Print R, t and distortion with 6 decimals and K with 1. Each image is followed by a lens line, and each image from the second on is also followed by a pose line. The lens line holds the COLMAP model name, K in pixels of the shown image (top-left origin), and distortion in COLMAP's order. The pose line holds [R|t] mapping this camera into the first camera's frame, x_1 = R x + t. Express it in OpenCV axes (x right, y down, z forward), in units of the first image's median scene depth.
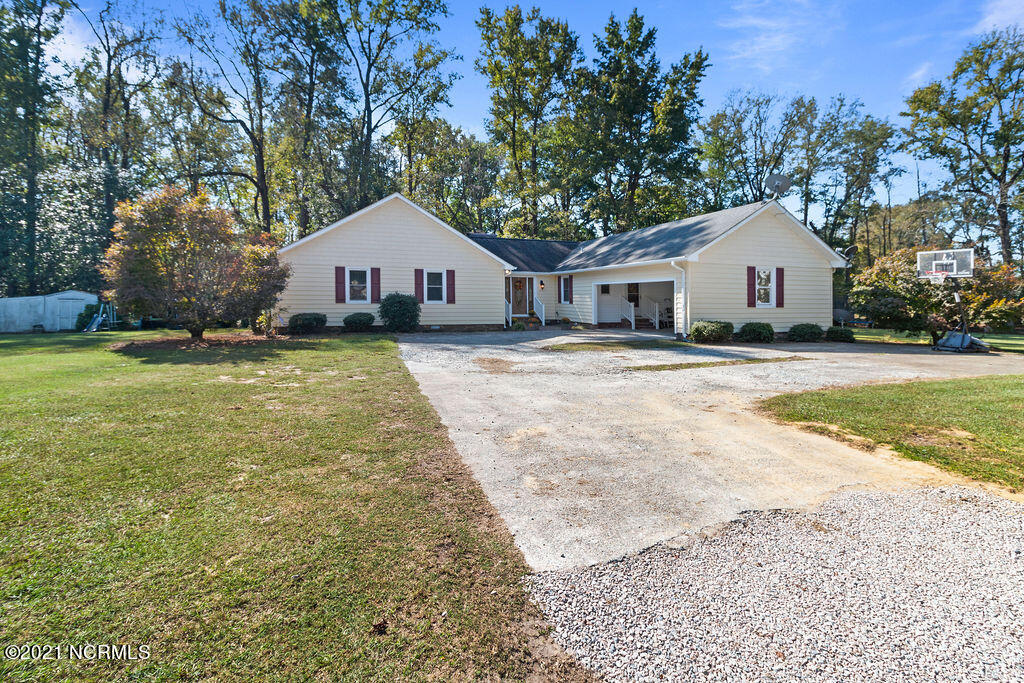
lens RADIAL K [[479.2, 0, 511.5], [0, 479.2, 323.4], [0, 0, 1]] dist [-0.001641, -0.000410]
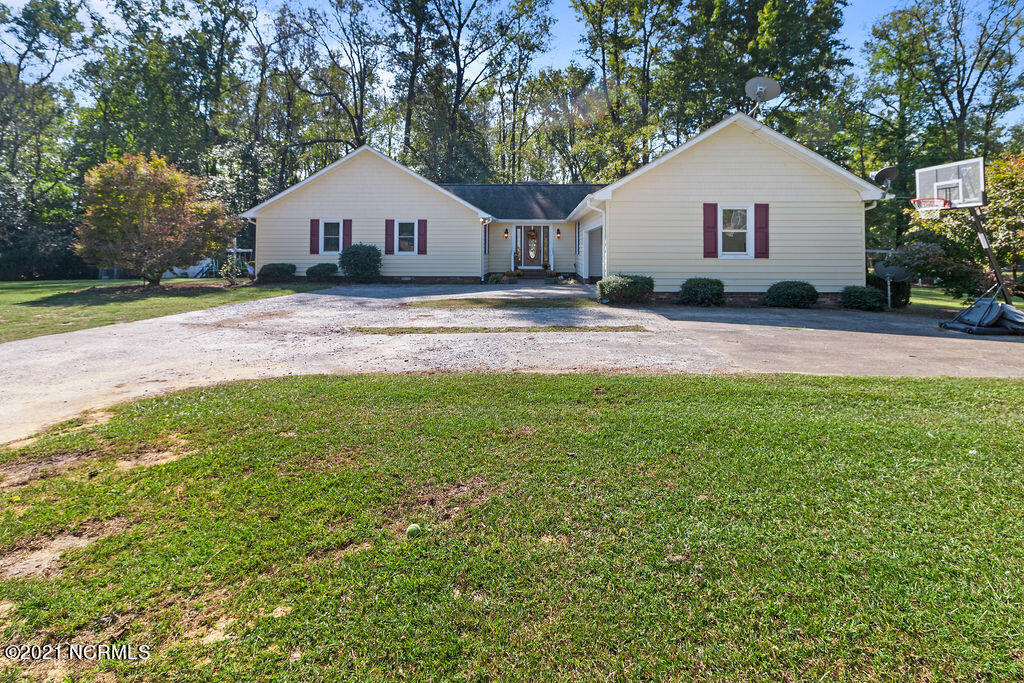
lens RADIAL K [[486.7, 0, 508.1], [0, 486.7, 257.8], [0, 0, 1]] dist [-0.003169, -0.000459]
pose [[0.932289, -0.000344, -0.361715, 0.424993], [-0.011994, 0.999420, -0.031864, -0.005088], [0.361516, 0.034045, 0.931744, 0.157713]]
